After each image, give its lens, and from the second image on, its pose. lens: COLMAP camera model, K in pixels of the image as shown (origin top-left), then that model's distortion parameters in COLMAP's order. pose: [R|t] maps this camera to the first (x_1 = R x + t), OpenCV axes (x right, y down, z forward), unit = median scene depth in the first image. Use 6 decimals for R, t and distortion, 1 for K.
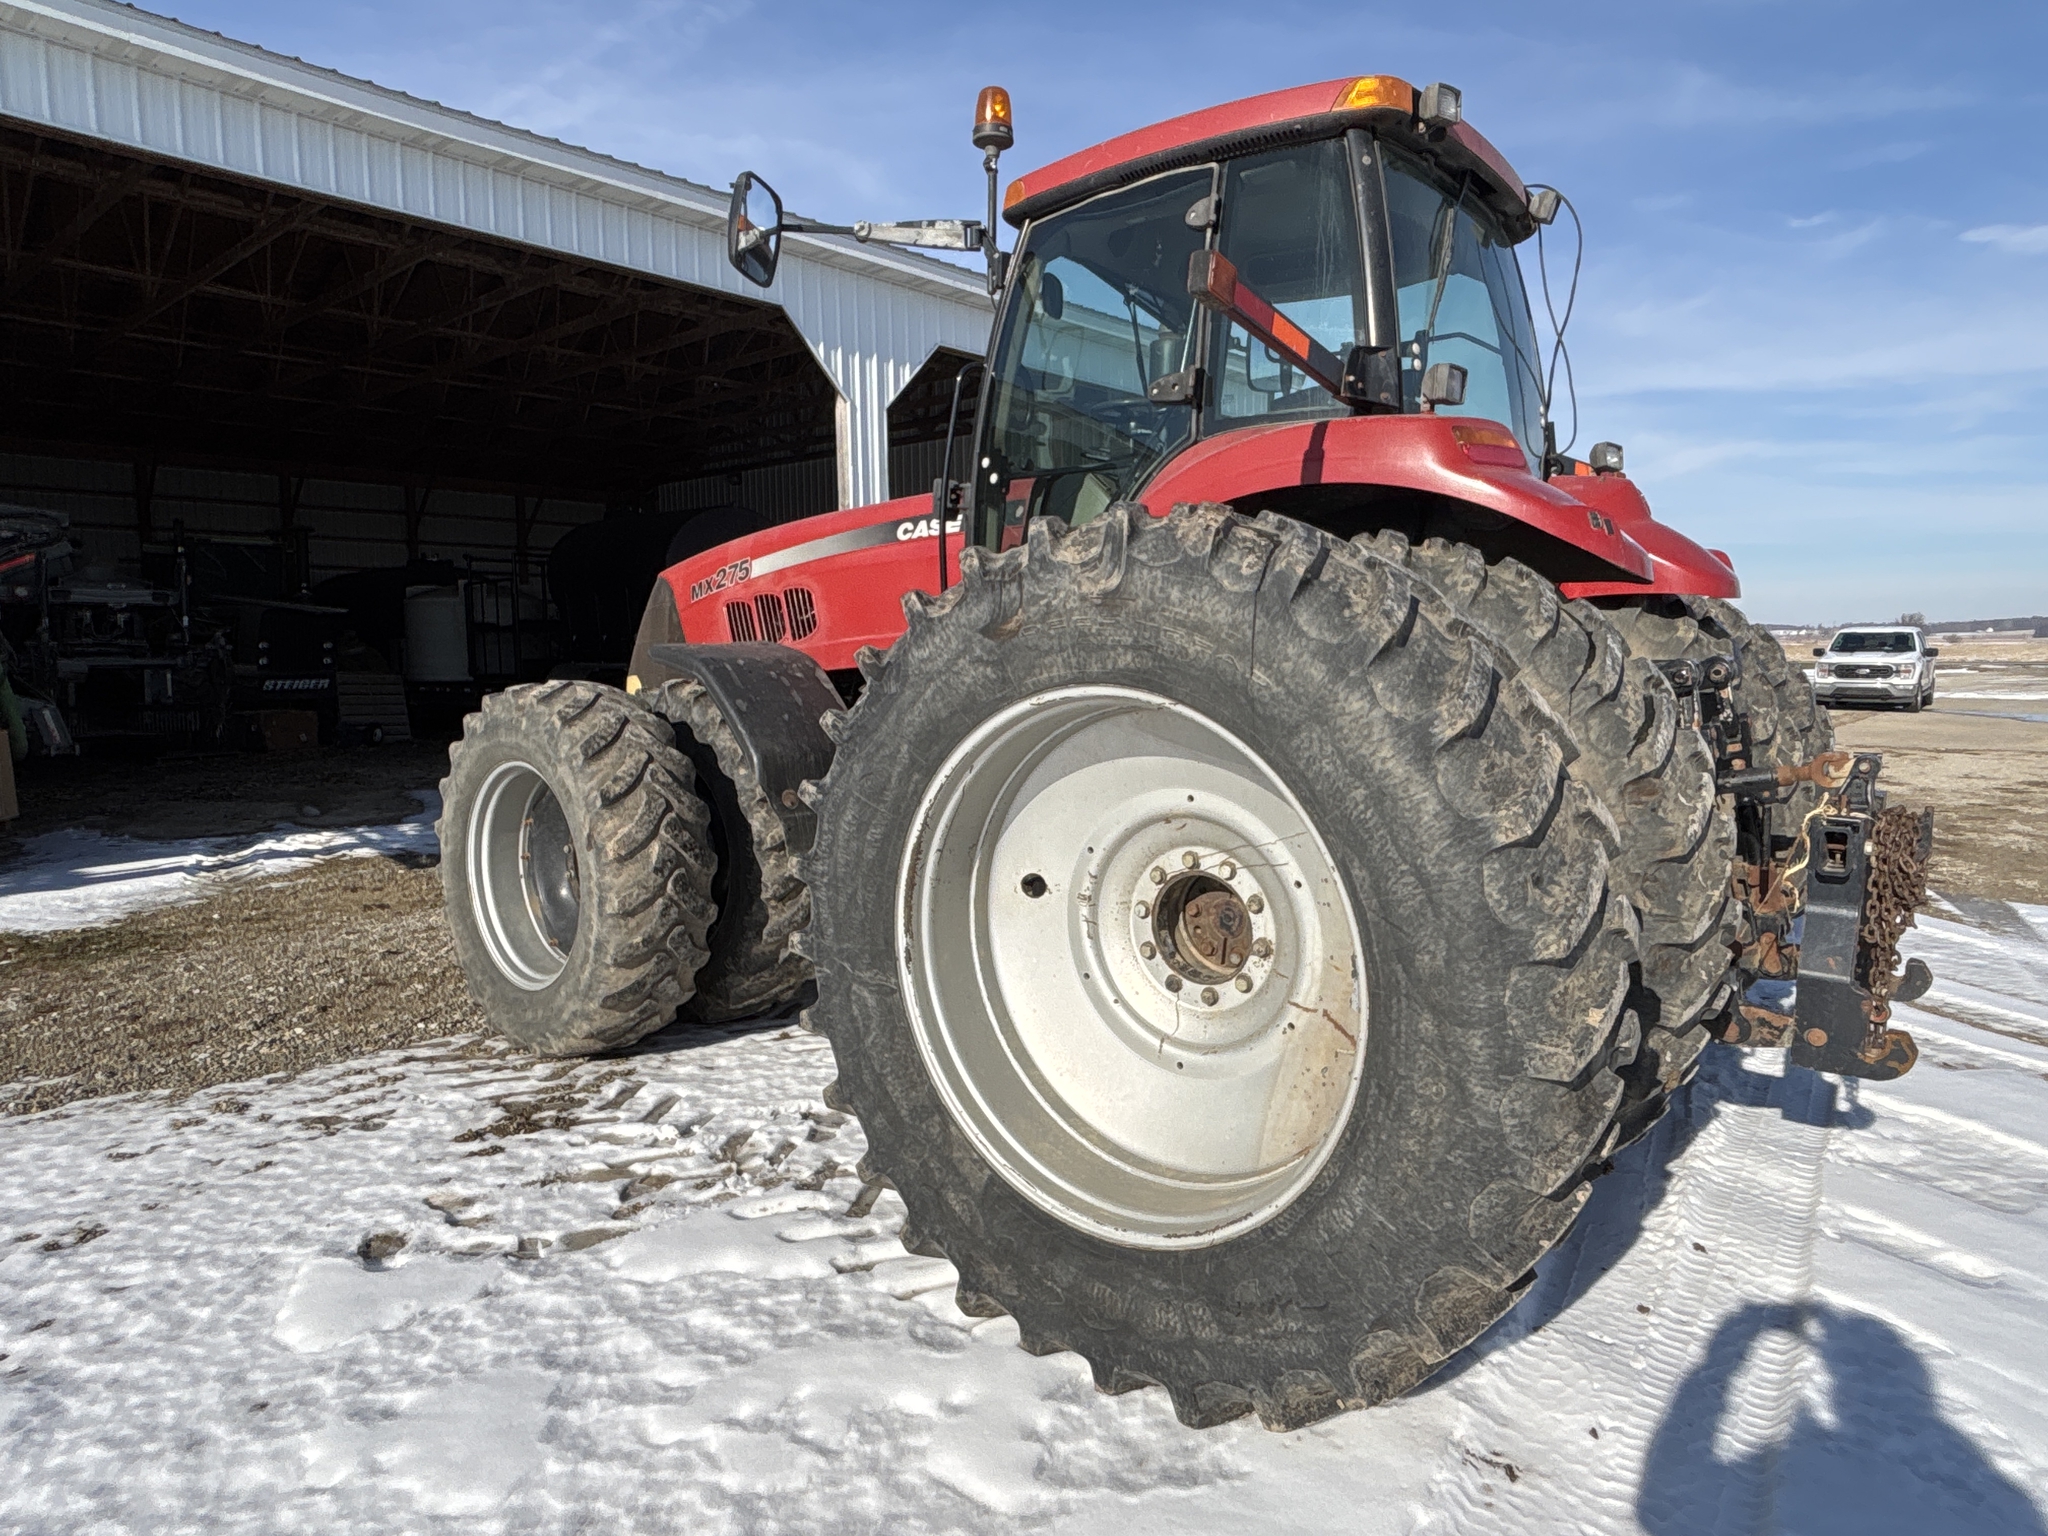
lens RADIAL K [[1223.8, 0, 1031.1], [0, 1223.8, 757.4], [0, 0, 1]] dist [0.021983, -0.037352]
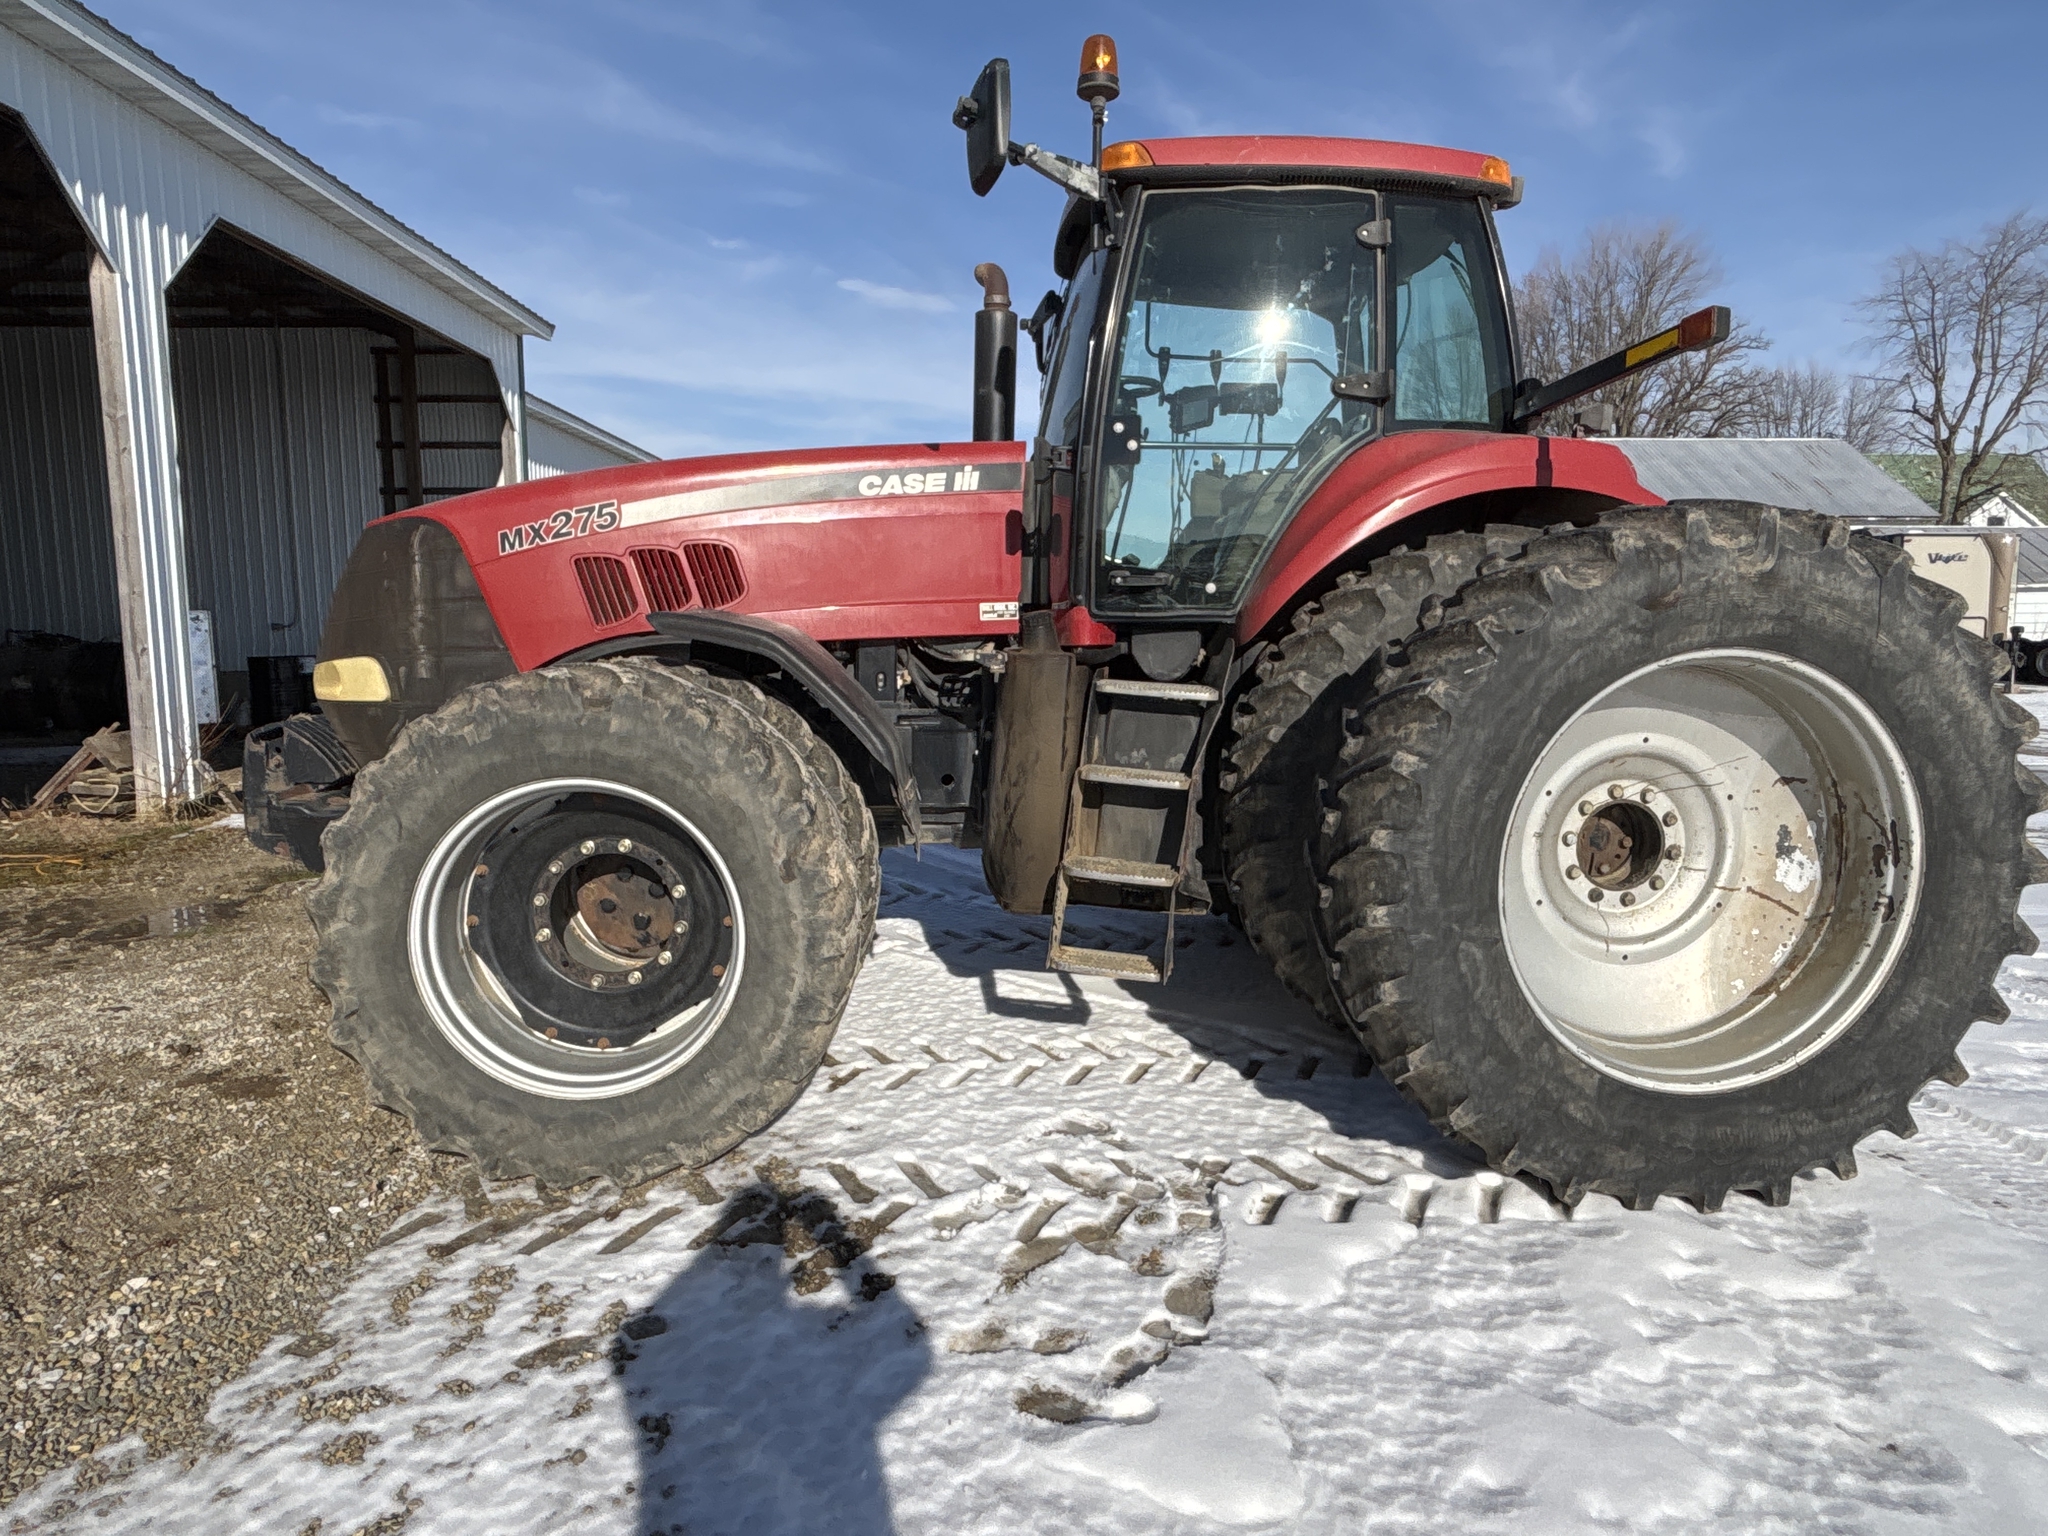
lens RADIAL K [[1219.6, 0, 1024.0], [0, 1219.6, 768.0], [0, 0, 1]] dist [0.011285, -0.015380]
pose [[0.722475, -0.076353, 0.687168, -1.167228], [0.057538, 0.997076, 0.050294, -0.036640], [-0.688999, 0.003203, 0.724755, 0.528555]]
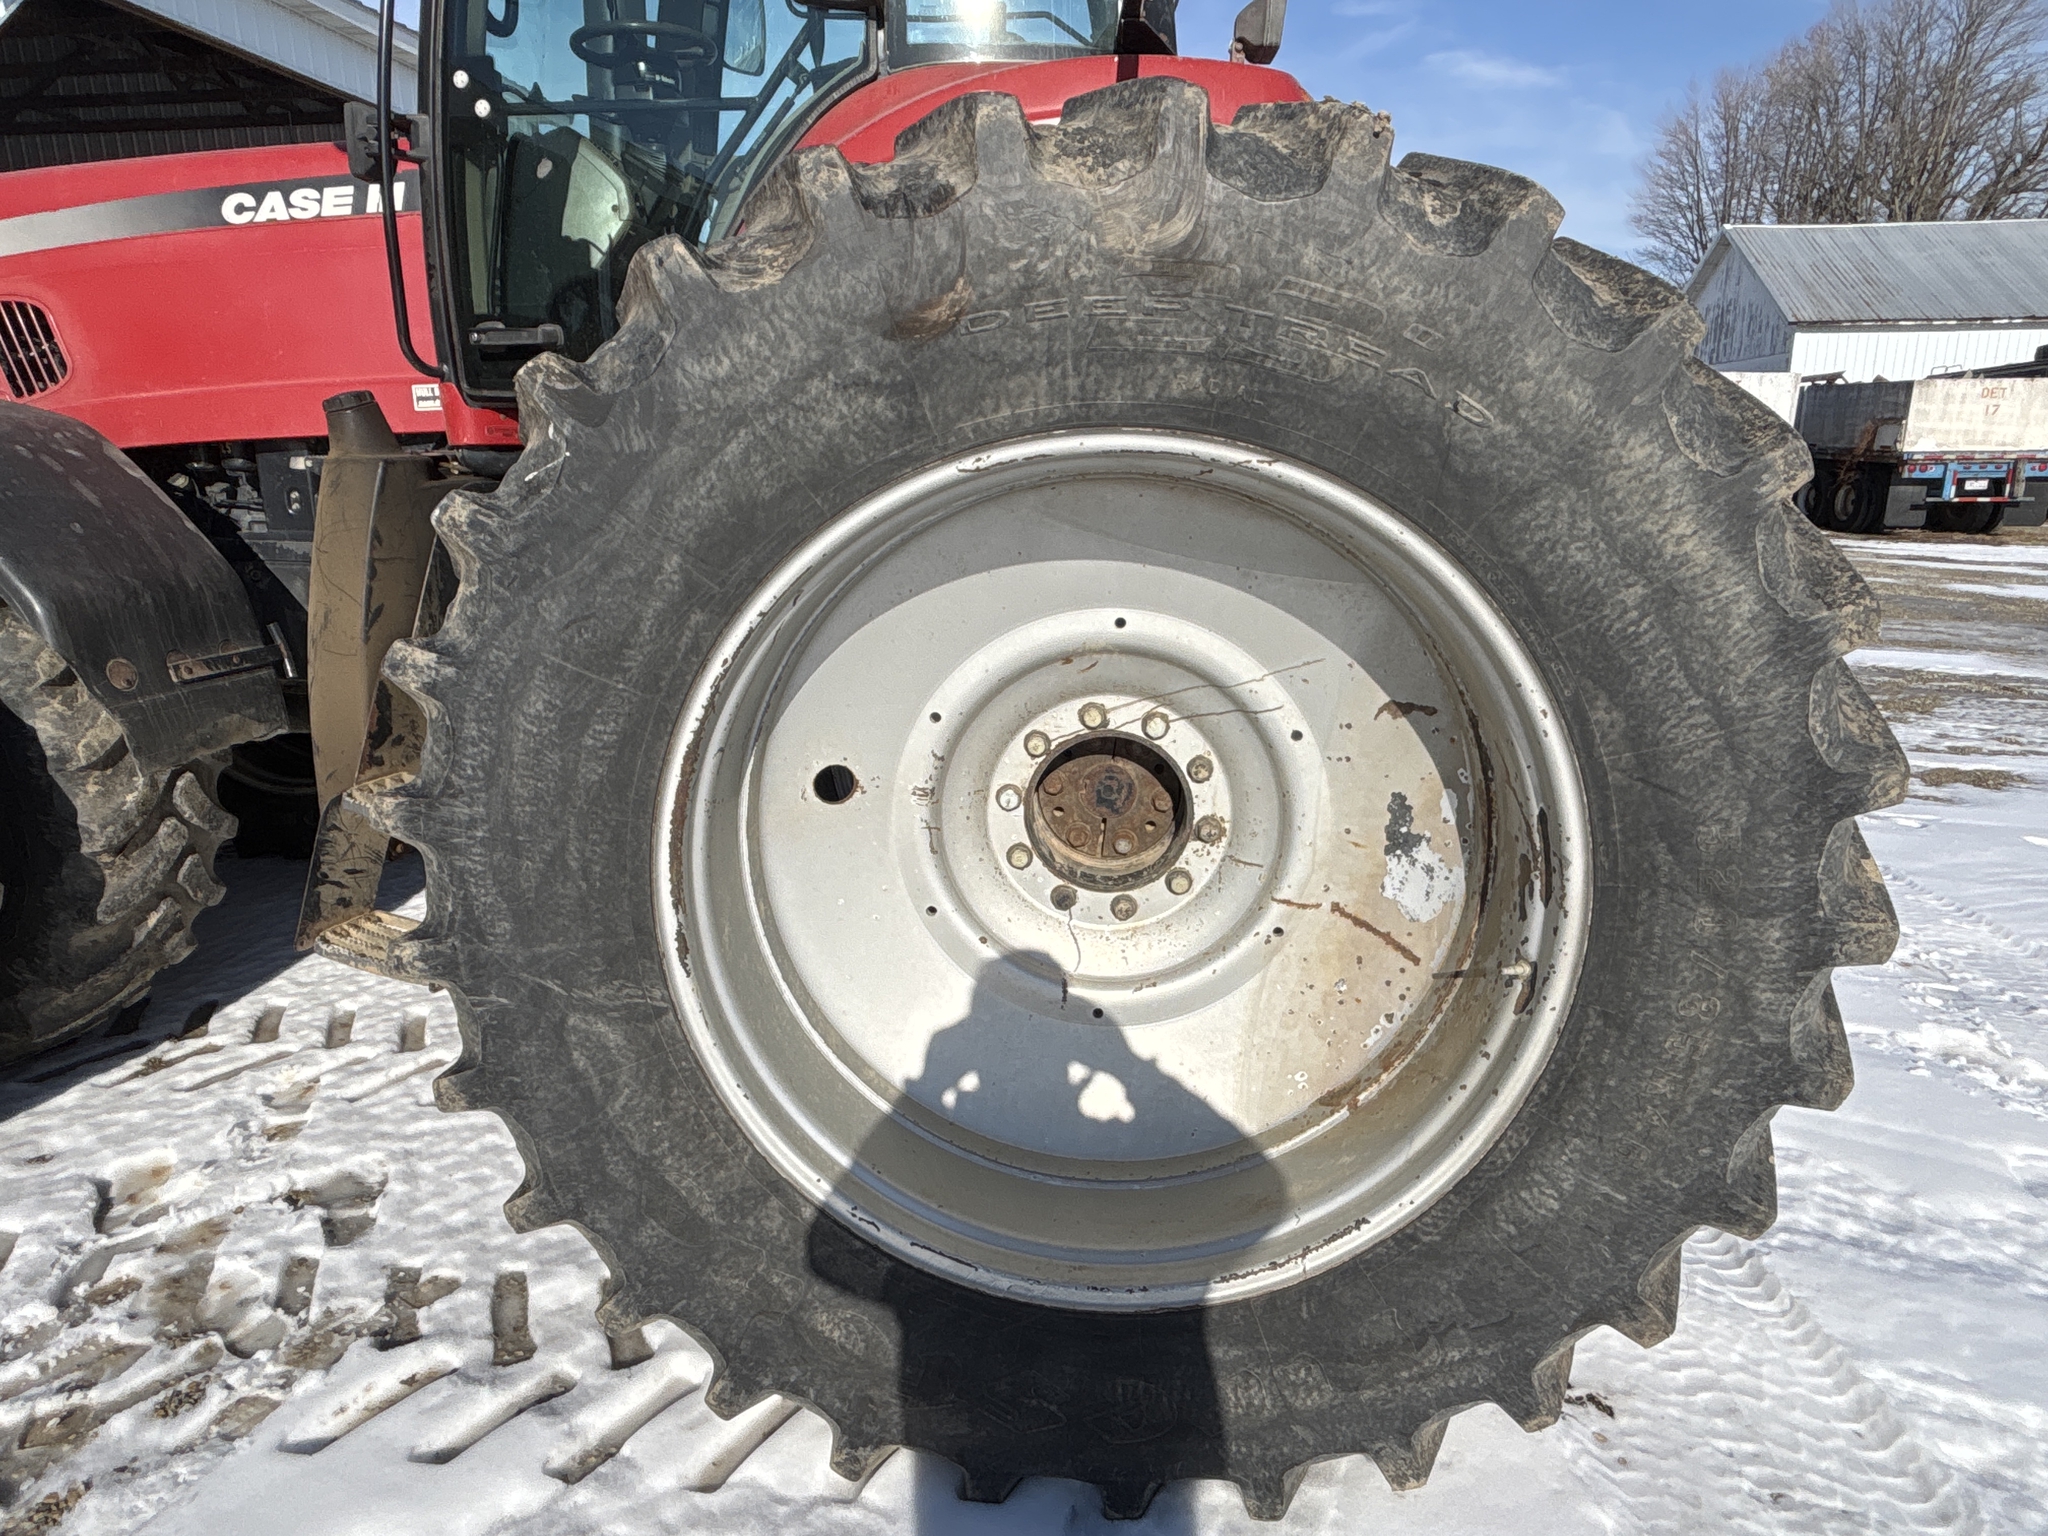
lens RADIAL K [[1219.6, 0, 1024.0], [0, 1219.6, 768.0], [0, 0, 1]] dist [0.011285, -0.015380]
pose [[0.826945, -0.136490, 0.545466, -0.269928], [0.046317, 0.983329, 0.175836, -0.006273], [-0.560372, -0.120143, 0.819481, 0.485889]]
